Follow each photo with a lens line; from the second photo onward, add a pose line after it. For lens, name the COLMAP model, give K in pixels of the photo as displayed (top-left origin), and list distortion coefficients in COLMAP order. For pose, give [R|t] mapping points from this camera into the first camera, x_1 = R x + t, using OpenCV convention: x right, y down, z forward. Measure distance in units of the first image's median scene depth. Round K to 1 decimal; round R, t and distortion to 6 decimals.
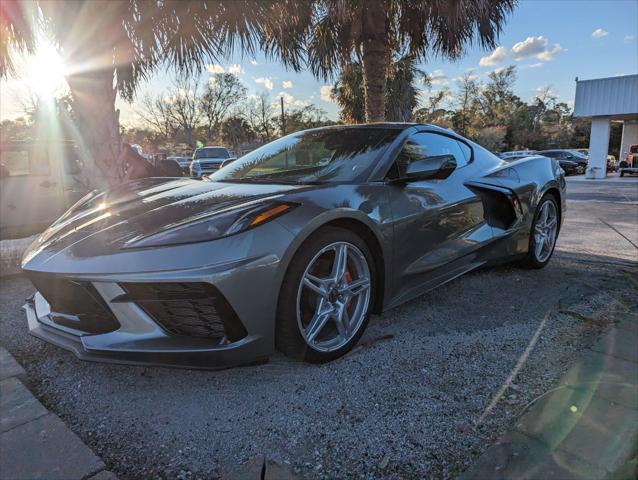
lens RADIAL K [[448.6, 0, 314.8], [0, 448.6, 243.5], [0, 0, 1]] dist [0.042583, -0.038376]
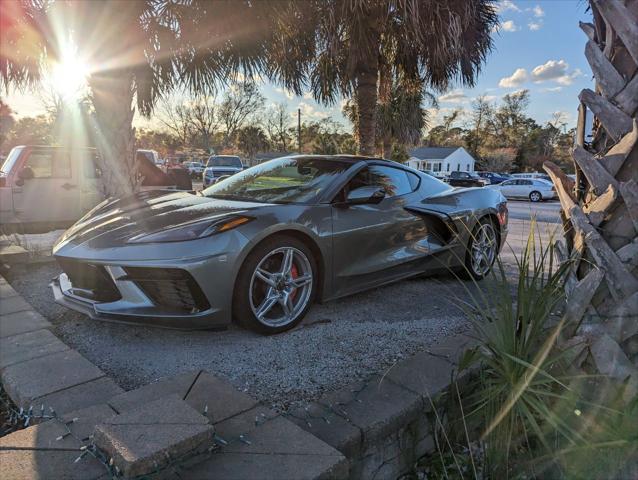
lens RADIAL K [[447.7, 0, 327.5], [0, 447.7, 241.6], [0, 0, 1]] dist [0.029223, -0.007098]
pose [[0.998729, 0.050385, 0.001562, 0.050581], [-0.050322, 0.998346, -0.027815, 0.003561], [-0.002961, 0.027701, 0.999612, -0.105231]]
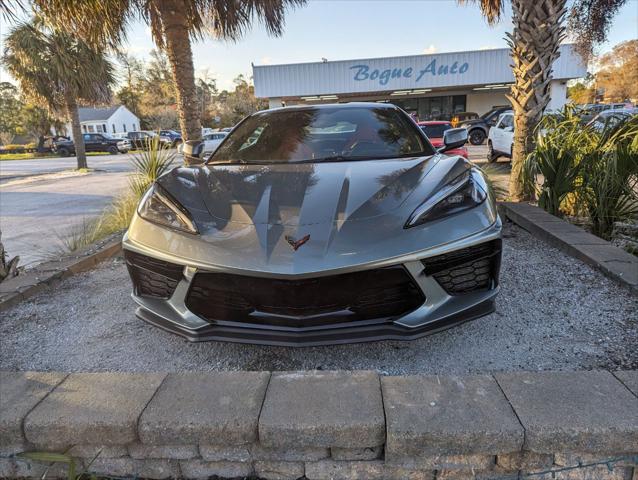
lens RADIAL K [[448.6, 0, 314.8], [0, 448.6, 243.5], [0, 0, 1]] dist [0.042583, -0.038376]
pose [[0.767217, -0.183076, 0.614704, -0.308489], [0.155767, 0.982889, 0.098318, -0.022439], [-0.622185, 0.020319, 0.782606, 0.083273]]
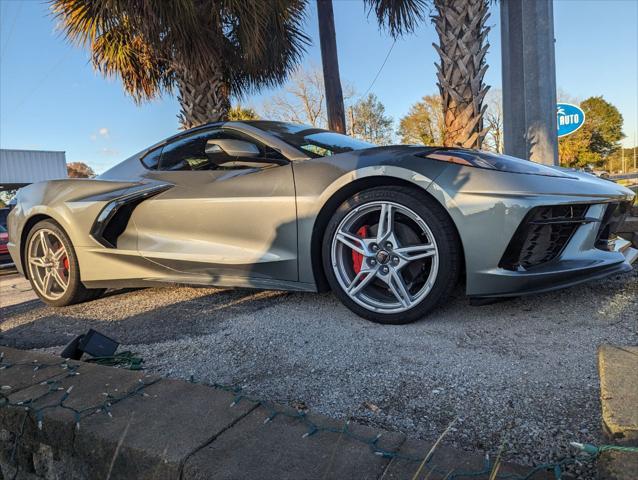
lens RADIAL K [[449.9, 0, 323.4], [0, 449.9, 234.2], [0, 0, 1]] dist [0.040276, -0.038726]
pose [[-0.233098, -0.041477, 0.971568, -0.434994], [0.265675, 0.958366, 0.104653, -0.050720], [-0.935458, 0.282515, -0.212373, 0.549449]]
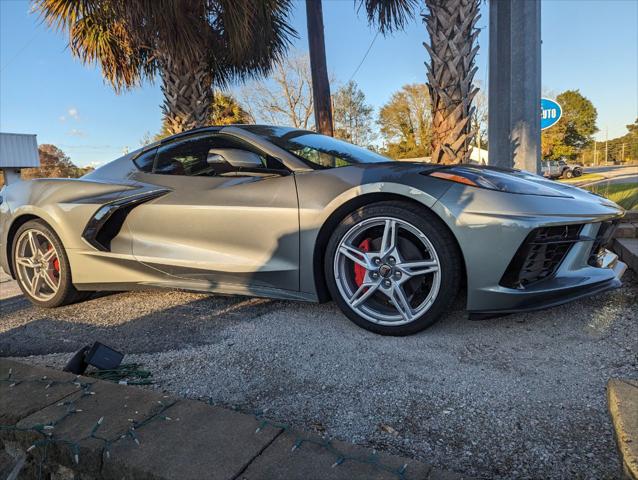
lens RADIAL K [[449.4, 0, 322.2], [0, 449.4, 240.1], [0, 0, 1]] dist [0.042082, -0.038016]
pose [[-0.276852, -0.081928, 0.957414, -0.433968], [0.248304, 0.956420, 0.153644, -0.070515], [-0.928277, 0.280266, -0.244443, 0.561176]]
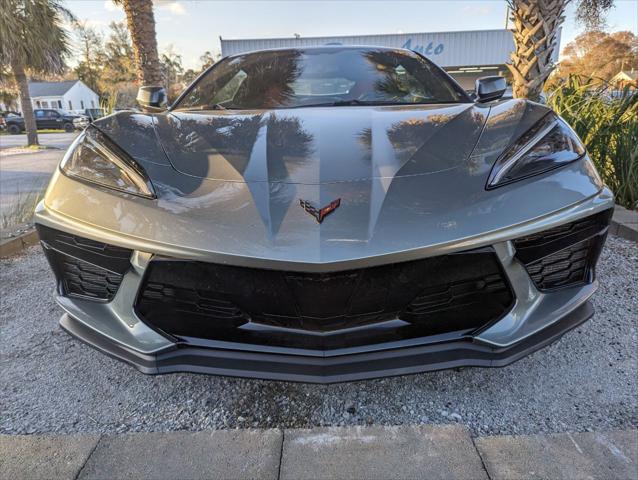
lens RADIAL K [[454.4, 0, 319.0], [0, 454.4, 240.0], [0, 0, 1]] dist [0.016975, -0.005408]
pose [[0.718651, -0.199331, 0.666189, -0.267189], [0.147067, 0.979931, 0.134557, -0.011045], [-0.679641, 0.001275, 0.733544, 0.172253]]
